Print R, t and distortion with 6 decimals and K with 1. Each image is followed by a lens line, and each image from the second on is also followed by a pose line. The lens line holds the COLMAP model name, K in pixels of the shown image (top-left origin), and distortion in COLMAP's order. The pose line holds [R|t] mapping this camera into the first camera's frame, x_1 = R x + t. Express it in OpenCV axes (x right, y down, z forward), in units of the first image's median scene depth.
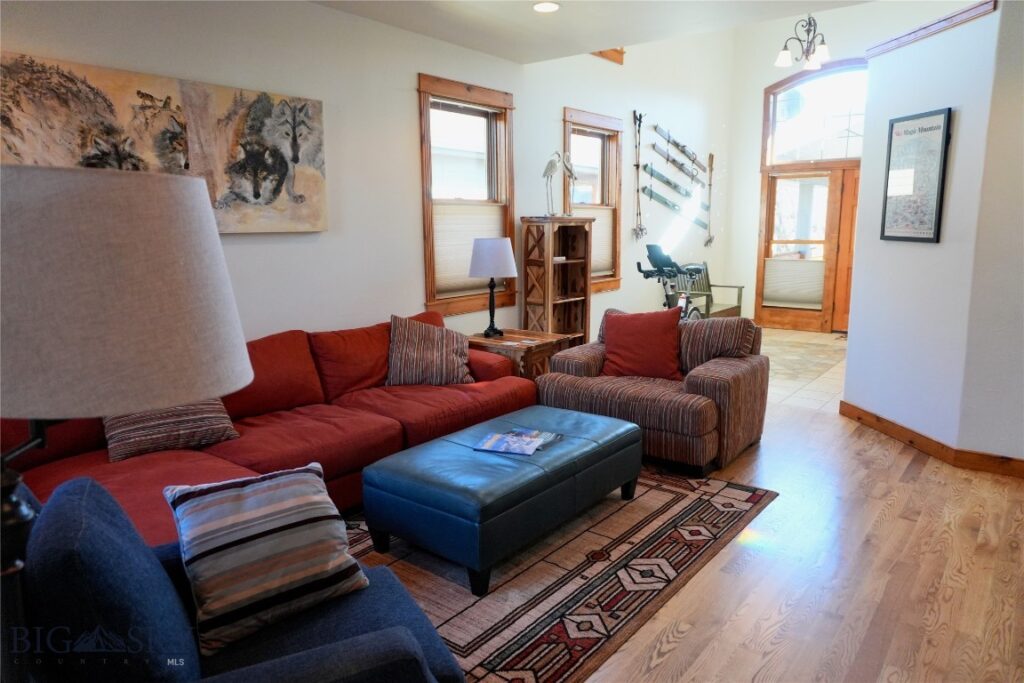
lens RADIAL K [[680.5, 0, 512.5], [0, 680.5, 343.9], [0, 0, 1]] dist [-0.003962, 0.001908]
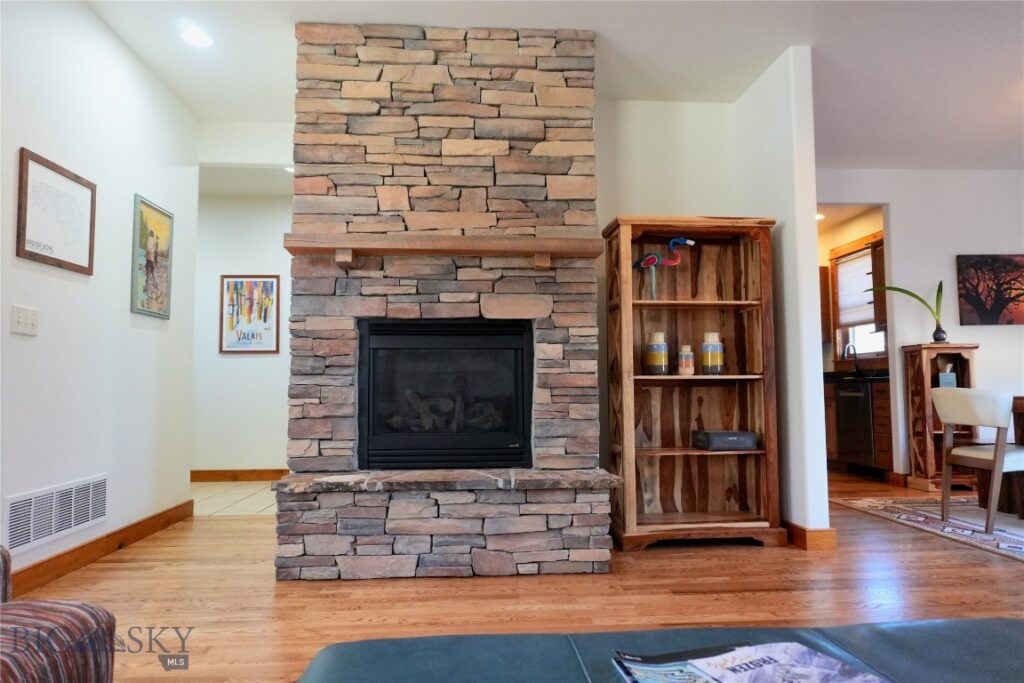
lens RADIAL K [[680.5, 0, 510.3], [0, 680.5, 342.0], [0, 0, 1]] dist [-0.003962, 0.001908]
pose [[-0.670368, 0.062665, 0.739378, -0.112703], [0.138404, 0.989501, 0.041622, -0.024262], [-0.729007, 0.130235, -0.672003, 1.020110]]
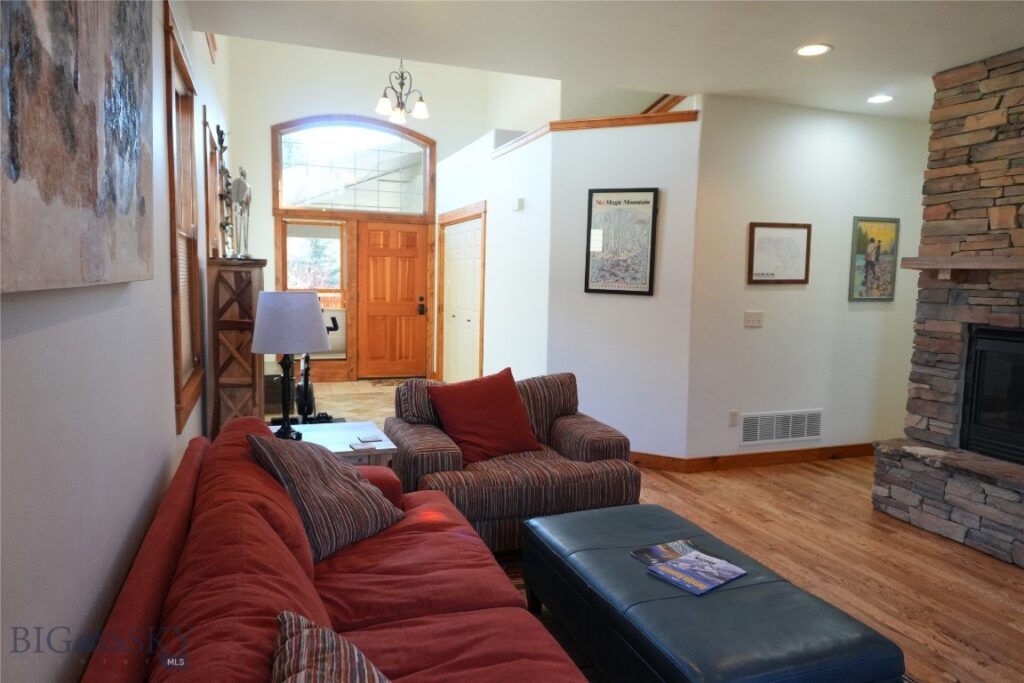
lens RADIAL K [[680.5, 0, 512.9], [0, 680.5, 341.6], [0, 0, 1]] dist [-0.003962, 0.001908]
pose [[0.530895, -0.064145, 0.845007, -0.581328], [0.121442, 0.992598, -0.000949, -0.101379], [-0.838691, 0.103123, 0.534755, 0.596778]]
